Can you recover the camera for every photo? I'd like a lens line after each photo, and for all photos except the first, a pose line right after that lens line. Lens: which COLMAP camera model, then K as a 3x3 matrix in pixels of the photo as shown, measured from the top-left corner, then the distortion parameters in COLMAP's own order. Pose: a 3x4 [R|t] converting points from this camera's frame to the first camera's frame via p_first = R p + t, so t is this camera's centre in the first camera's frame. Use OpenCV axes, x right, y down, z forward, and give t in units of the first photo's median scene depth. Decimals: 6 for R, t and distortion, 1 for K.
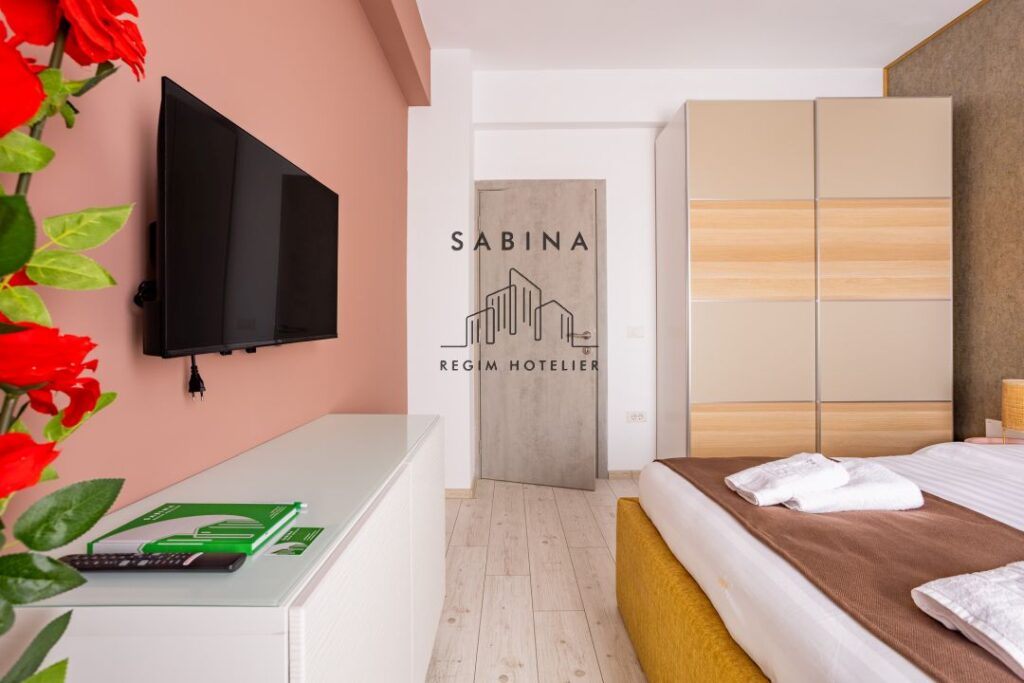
lens RADIAL K [[489.0, 0, 510.3], [0, 489.0, 330.3], [0, 0, 1]] dist [-0.051757, 0.029149]
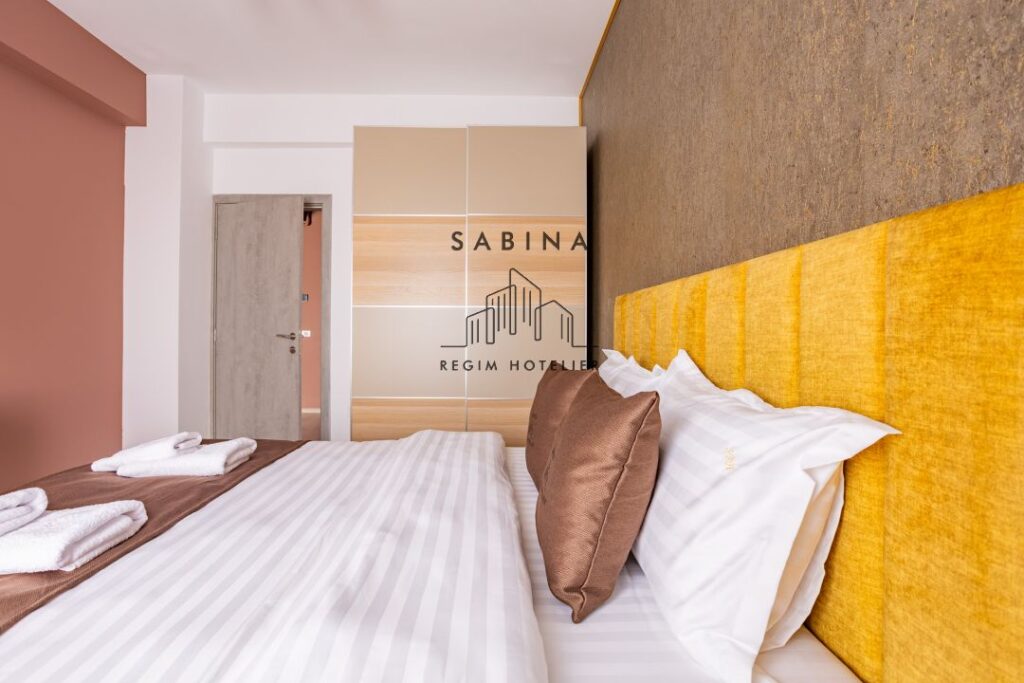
lens RADIAL K [[489.0, 0, 510.3], [0, 489.0, 330.3], [0, 0, 1]] dist [-0.051757, 0.029149]
pose [[0.999329, 0.009176, 0.035460, 0.714163], [-0.009060, 0.999953, -0.003433, -0.004797], [-0.035490, 0.003110, 0.999365, -0.134082]]
